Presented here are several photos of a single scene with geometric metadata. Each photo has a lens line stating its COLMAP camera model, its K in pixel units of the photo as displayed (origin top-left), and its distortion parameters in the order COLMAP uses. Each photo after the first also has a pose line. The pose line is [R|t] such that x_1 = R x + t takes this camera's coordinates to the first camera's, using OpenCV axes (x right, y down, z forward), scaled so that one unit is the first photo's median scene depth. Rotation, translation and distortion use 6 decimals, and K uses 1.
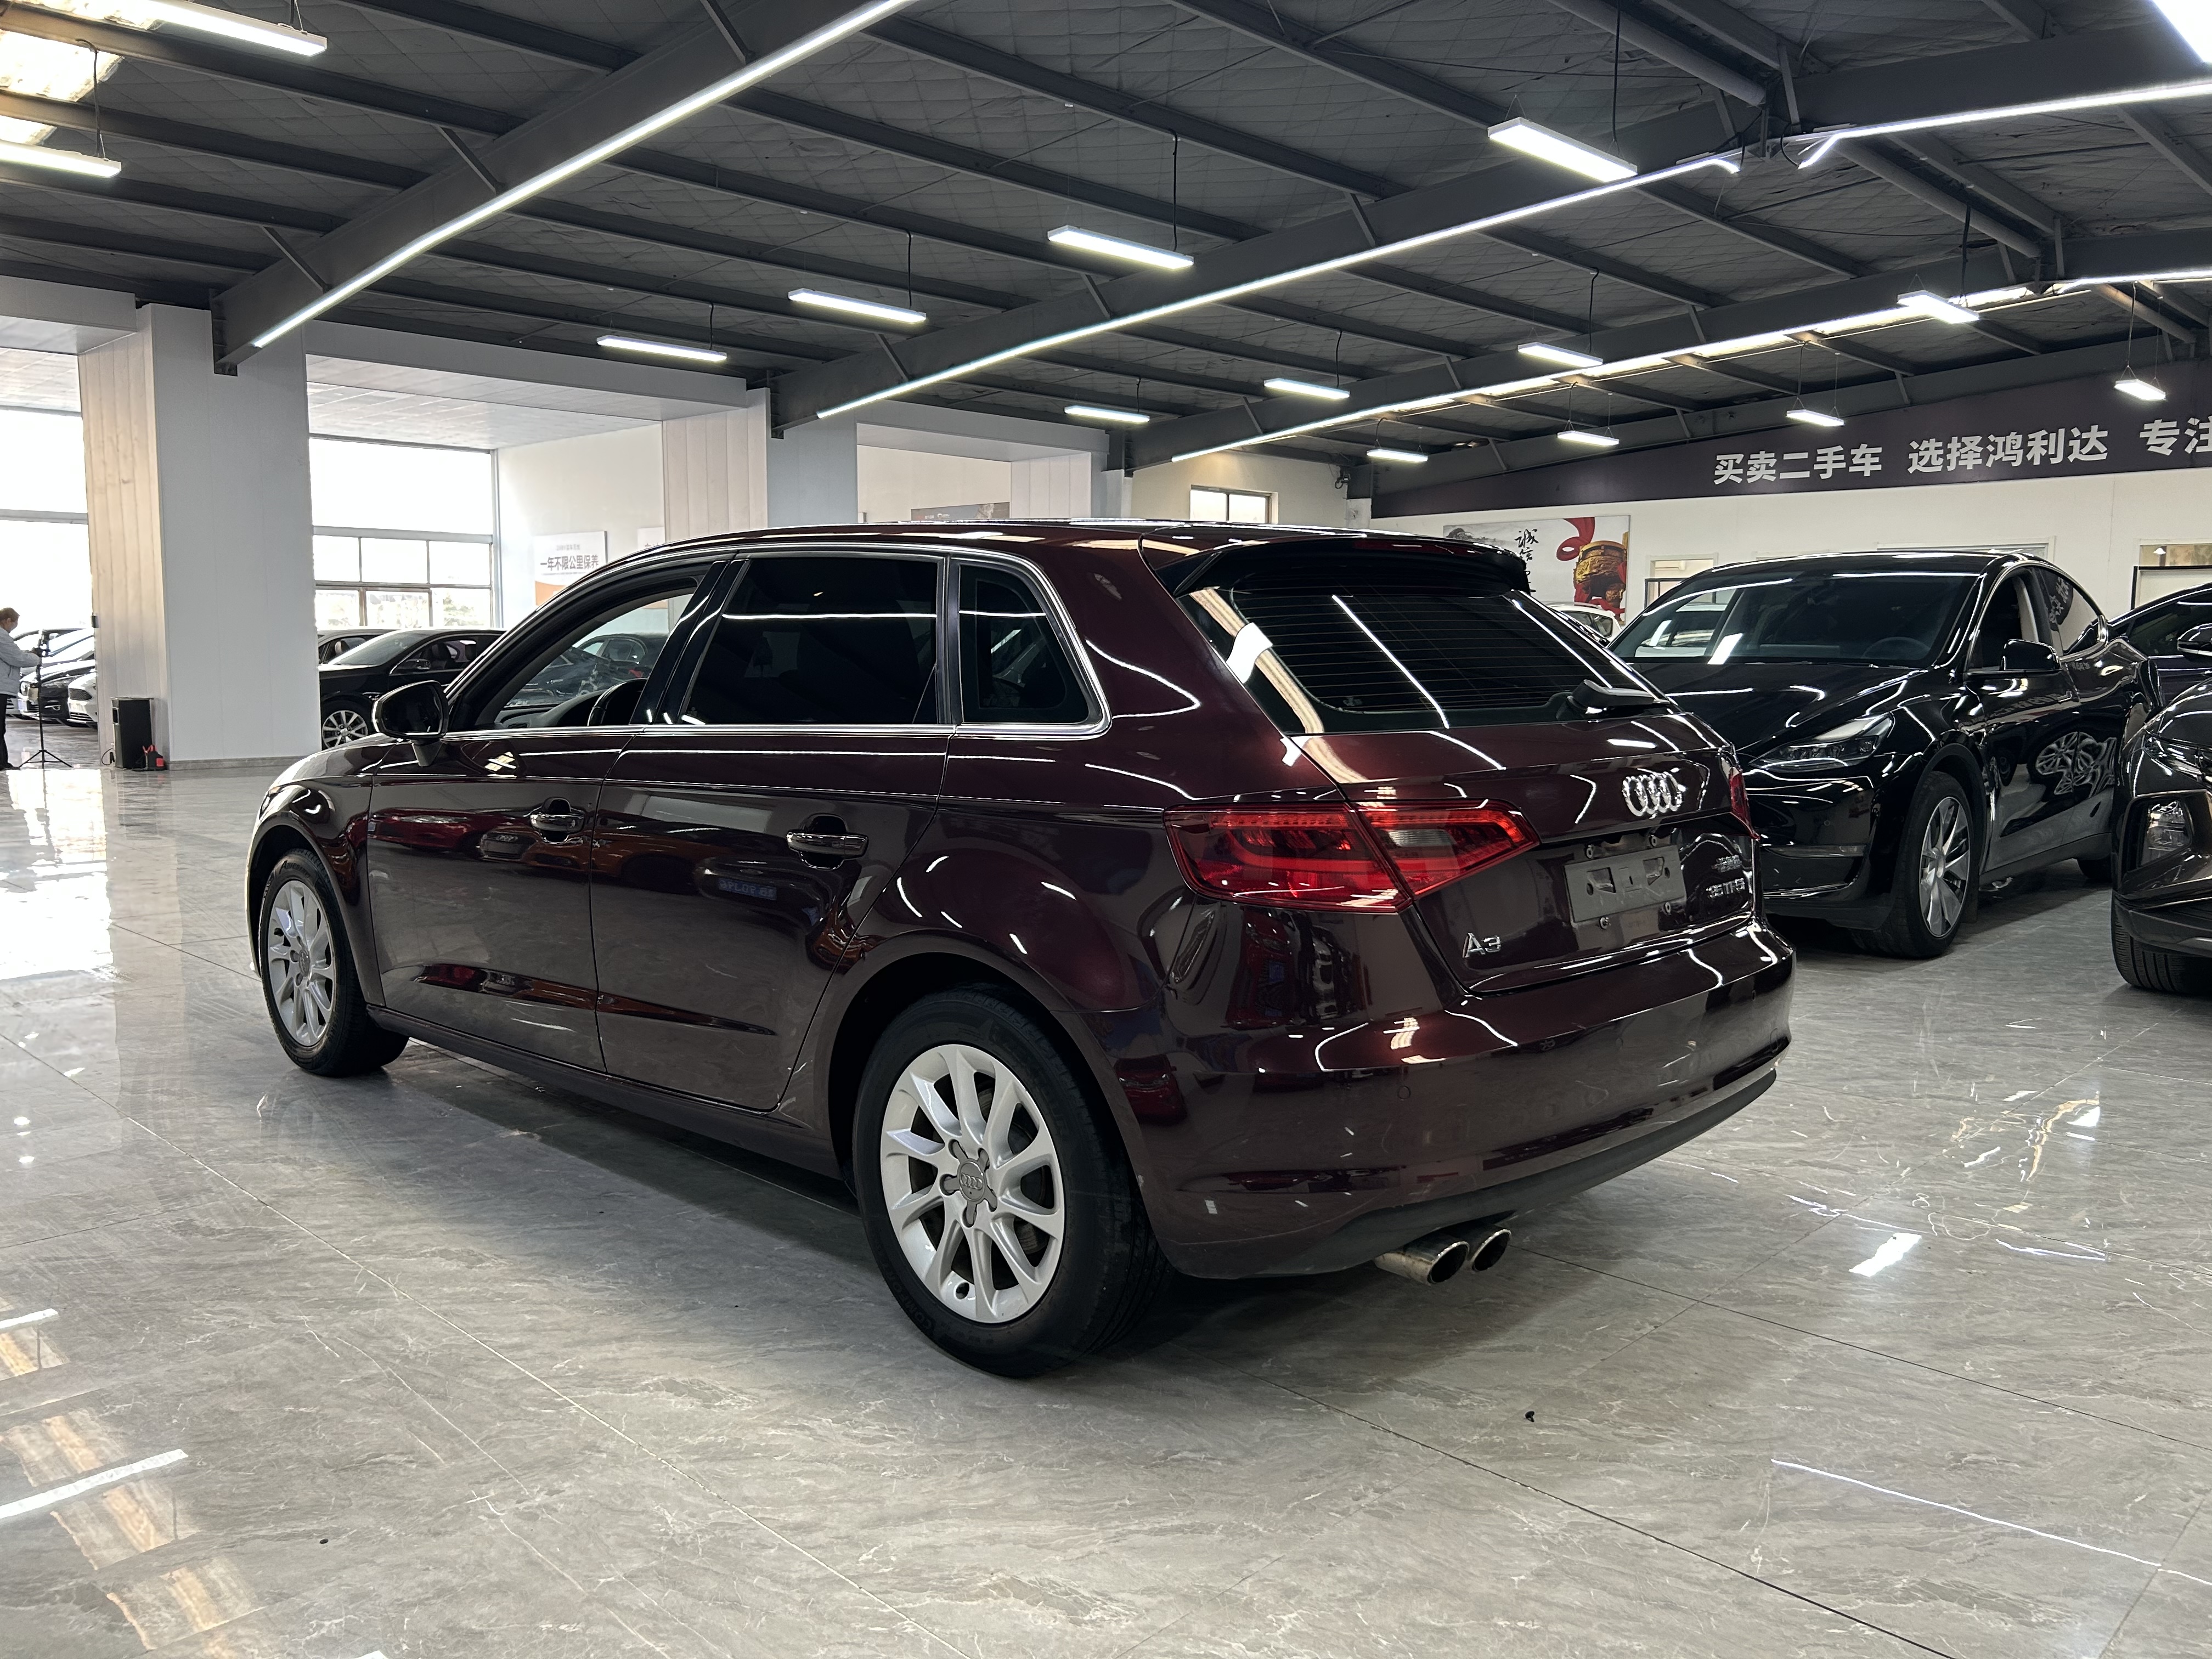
lens RADIAL K [[1628.5, 0, 1113.7], [0, 1628.5, 832.1], [0, 0, 1]] dist [0.031972, -0.032393]
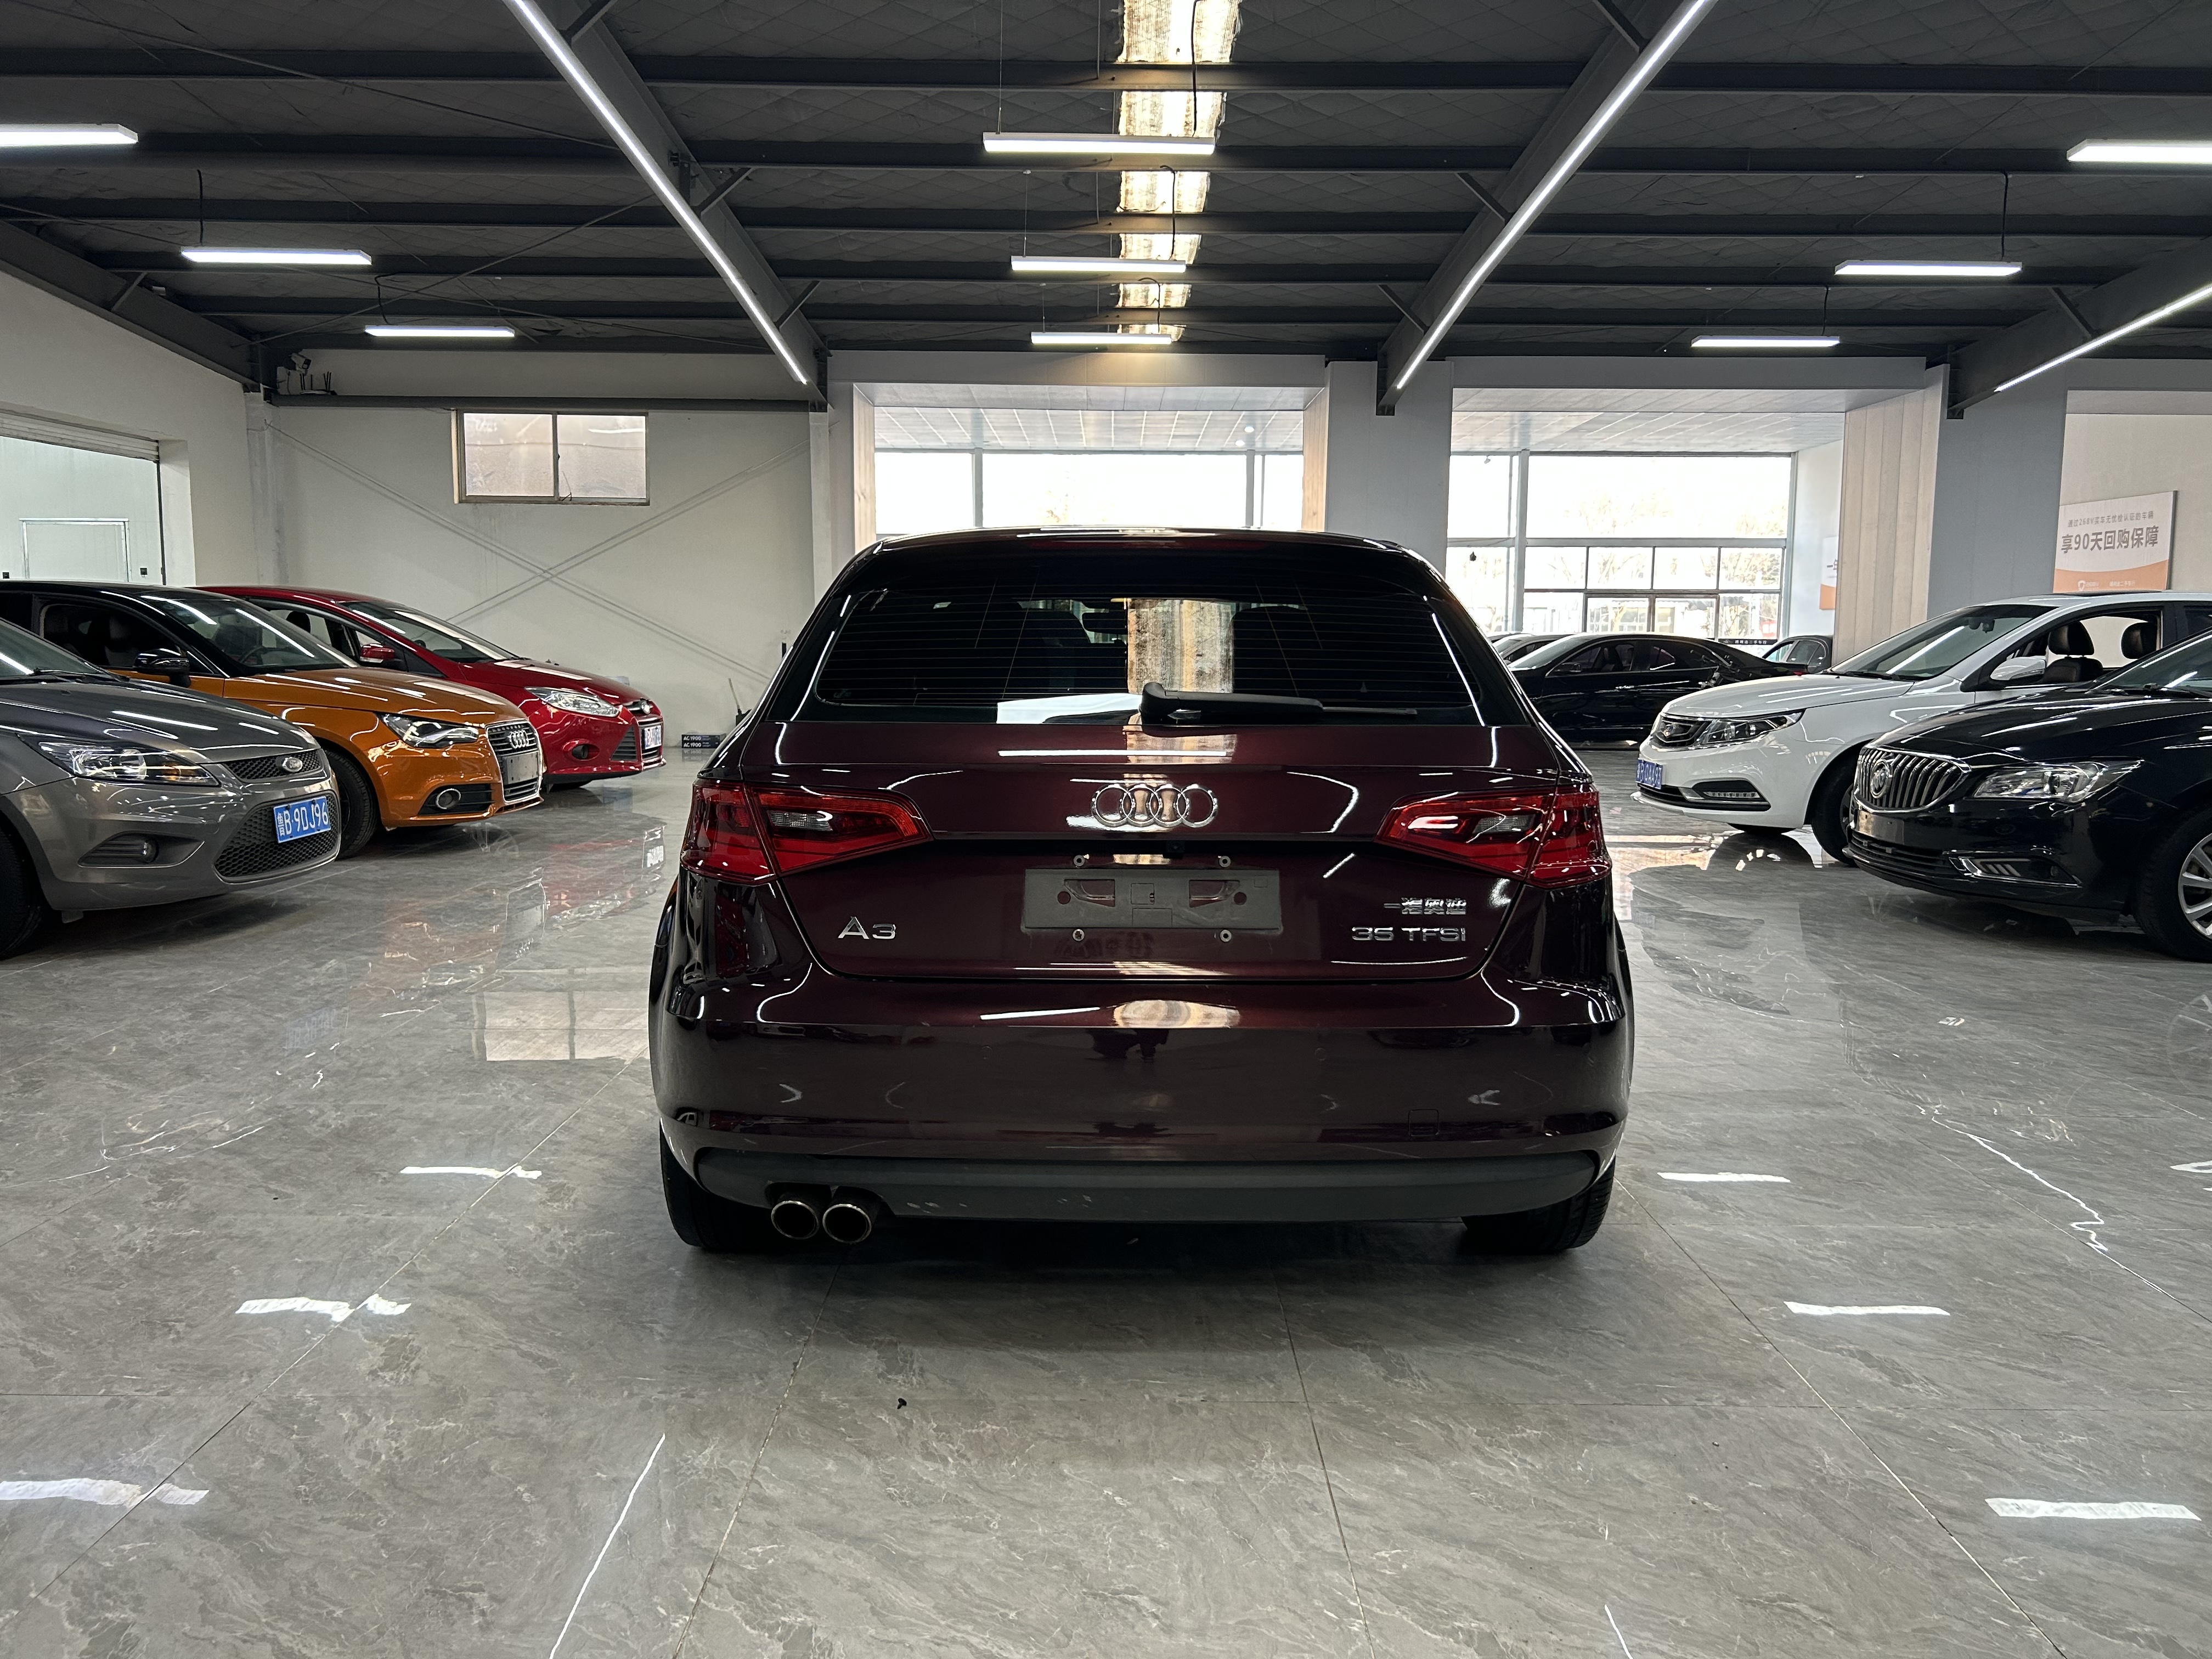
lens RADIAL K [[1628.5, 0, 1102.2], [0, 1628.5, 830.6], [0, 0, 1]] dist [0.031972, -0.032393]
pose [[0.710862, 0.081812, -0.698558, 0.918917], [-0.084733, 0.995939, 0.030414, -0.032571], [0.698209, 0.037570, 0.714907, 0.317613]]
